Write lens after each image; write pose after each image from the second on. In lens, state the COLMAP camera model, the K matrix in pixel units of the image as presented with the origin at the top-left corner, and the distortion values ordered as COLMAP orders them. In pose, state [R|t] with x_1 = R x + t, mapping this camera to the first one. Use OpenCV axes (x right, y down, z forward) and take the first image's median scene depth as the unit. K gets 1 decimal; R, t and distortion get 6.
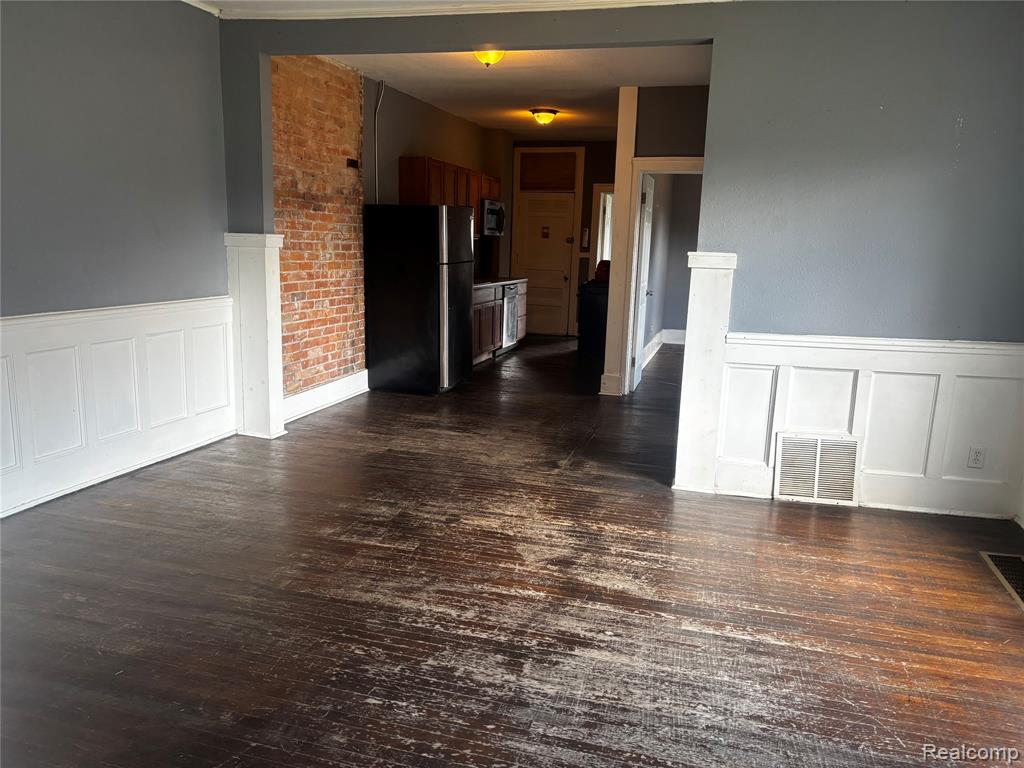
lens RADIAL K [[782.3, 0, 510.4], [0, 782.3, 387.9], [0, 0, 1]] dist [0.031196, -0.024866]
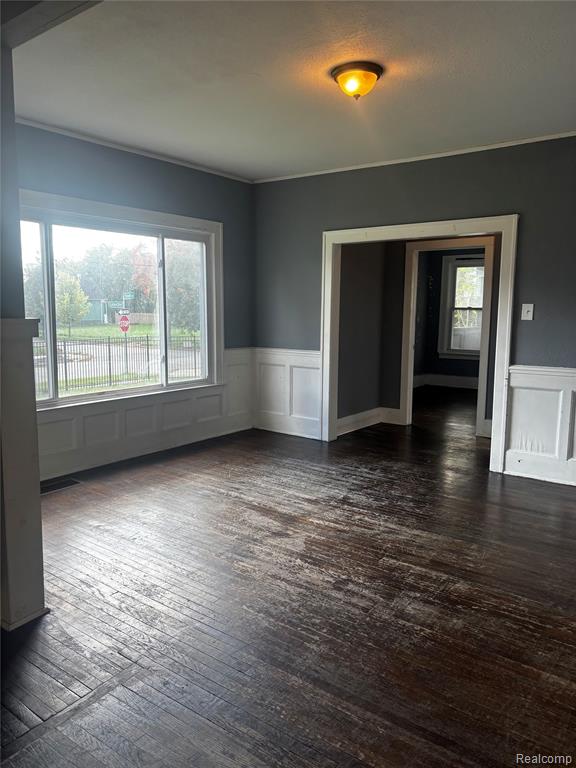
lens RADIAL K [[586.8, 0, 286.6], [0, 586.8, 384.4], [0, 0, 1]] dist [0.031196, -0.024866]
pose [[-0.941615, -0.083078, 0.326282, -0.281963], [0.027086, 0.947248, 0.319354, -0.391912], [-0.335602, 0.309546, -0.889693, 1.948103]]
